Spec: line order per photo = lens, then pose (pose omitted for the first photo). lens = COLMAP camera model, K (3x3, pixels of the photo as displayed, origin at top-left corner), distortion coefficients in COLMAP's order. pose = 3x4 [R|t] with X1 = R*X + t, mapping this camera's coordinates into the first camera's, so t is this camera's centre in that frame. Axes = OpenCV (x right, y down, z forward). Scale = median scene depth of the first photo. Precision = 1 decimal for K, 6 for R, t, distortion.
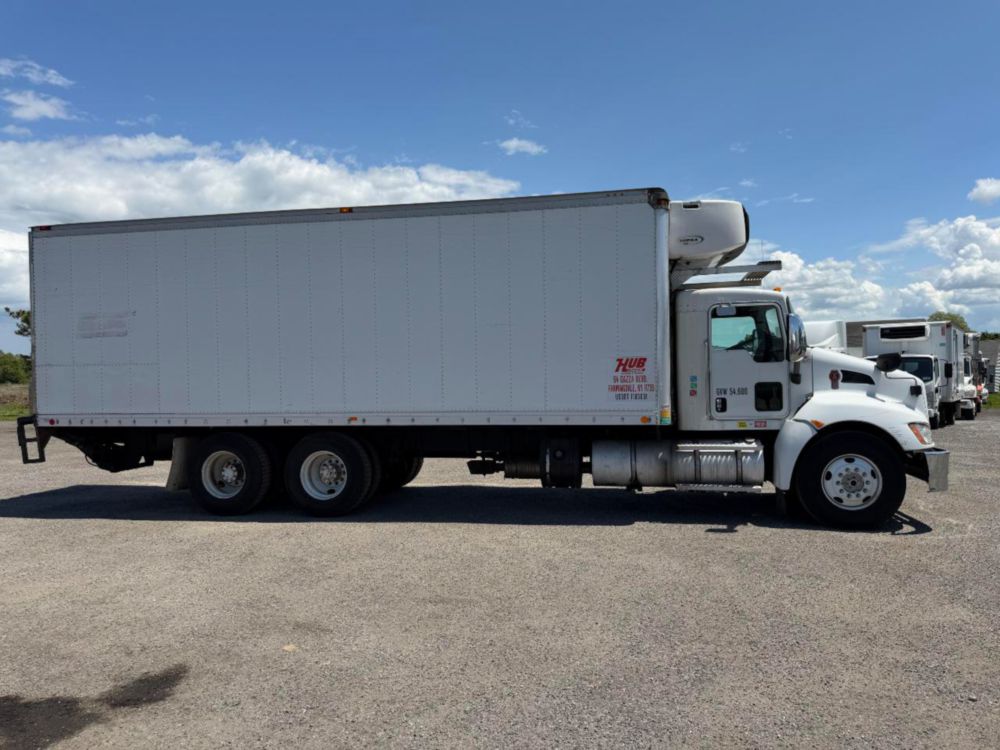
lens RADIAL K [[706.1, 0, 500.2], [0, 706.1, 380.8], [0, 0, 1]] dist [0.053728, -0.061050]
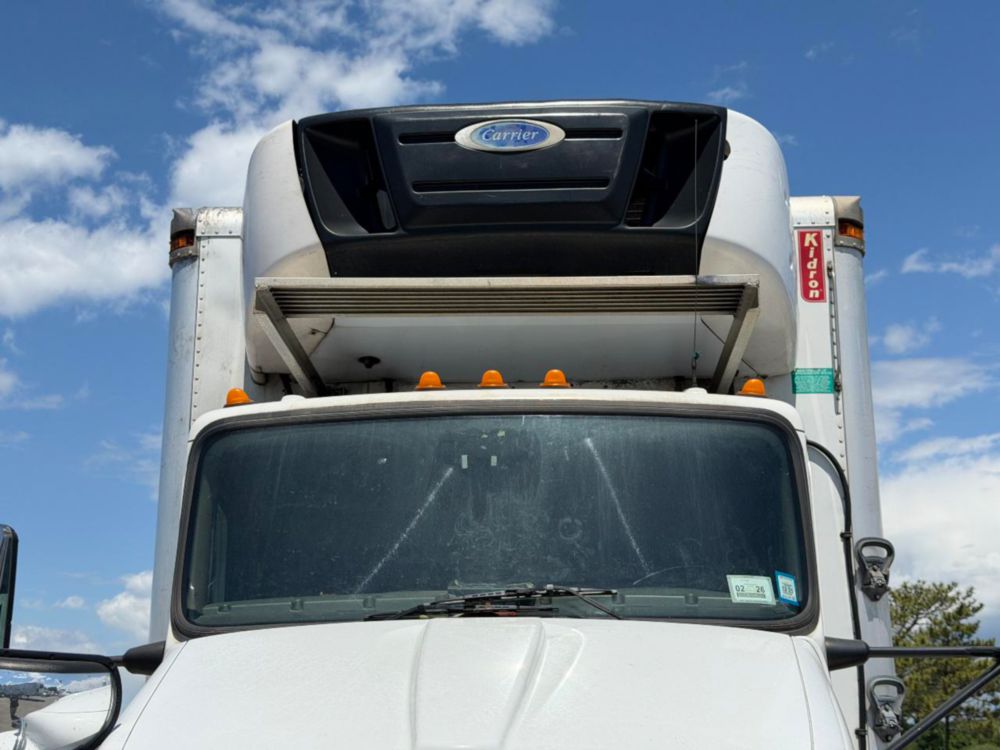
lens RADIAL K [[1400.5, 0, 506.3], [0, 1400.5, 381.3], [0, 0, 1]] dist [0.109222, 0.000000]
pose [[0.153780, -0.250832, -0.955738, 0.870730], [-0.003745, 0.967088, -0.254414, -0.015028], [0.988098, 0.042703, 0.147779, 1.038375]]
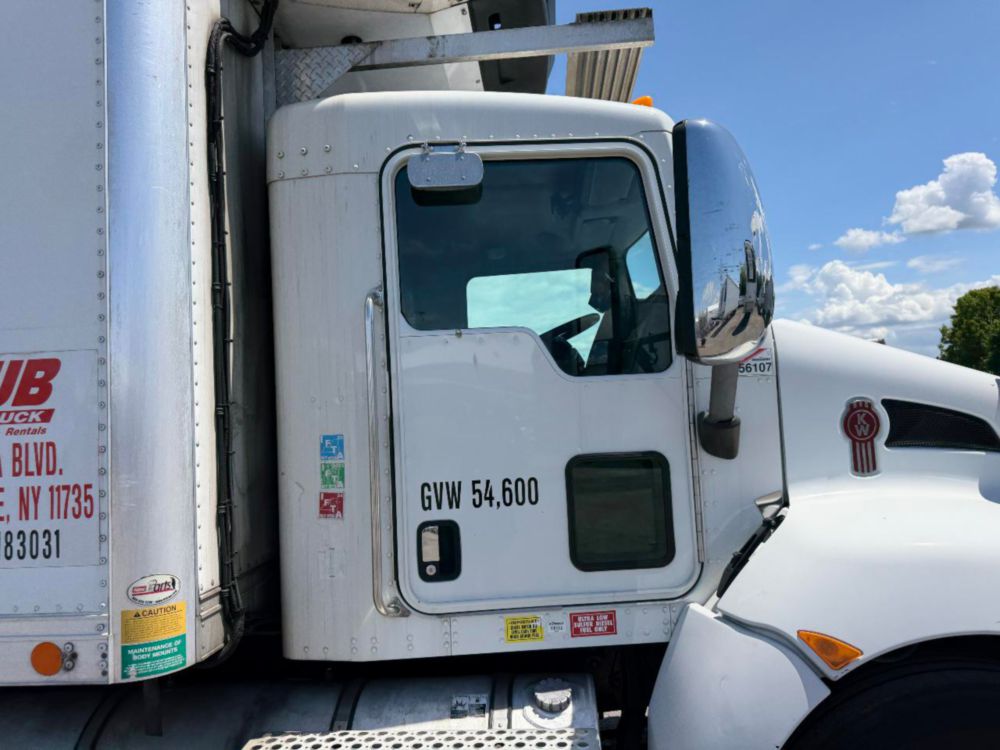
lens RADIAL K [[706.1, 0, 502.7], [0, 706.1, 367.8], [0, 0, 1]] dist [0.053728, -0.061050]
pose [[0.990781, -0.013111, 0.134835, 0.304461], [0.022885, 0.997200, -0.071198, -0.011493], [-0.133524, 0.073627, 0.988307, 0.757281]]
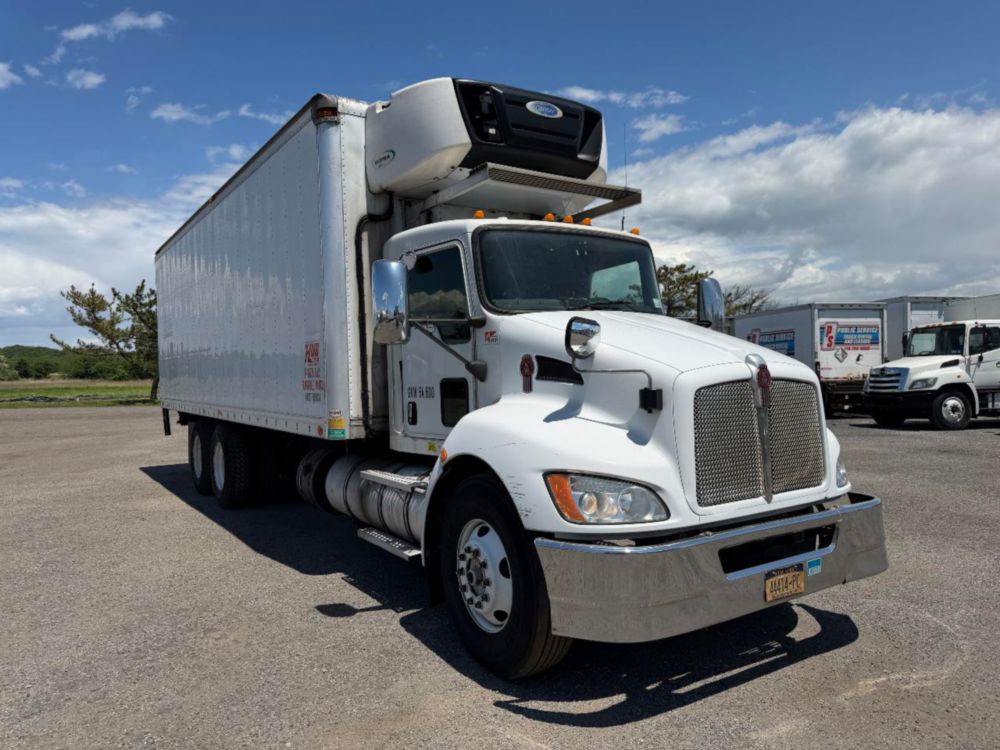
lens RADIAL K [[706.1, 0, 497.5], [0, 706.1, 381.3], [0, 0, 1]] dist [0.053728, -0.061050]
pose [[0.697881, 0.011211, -0.716126, 0.821697], [0.006850, 0.999727, 0.022326, -0.008185], [0.716181, -0.020486, 0.697614, 0.623995]]
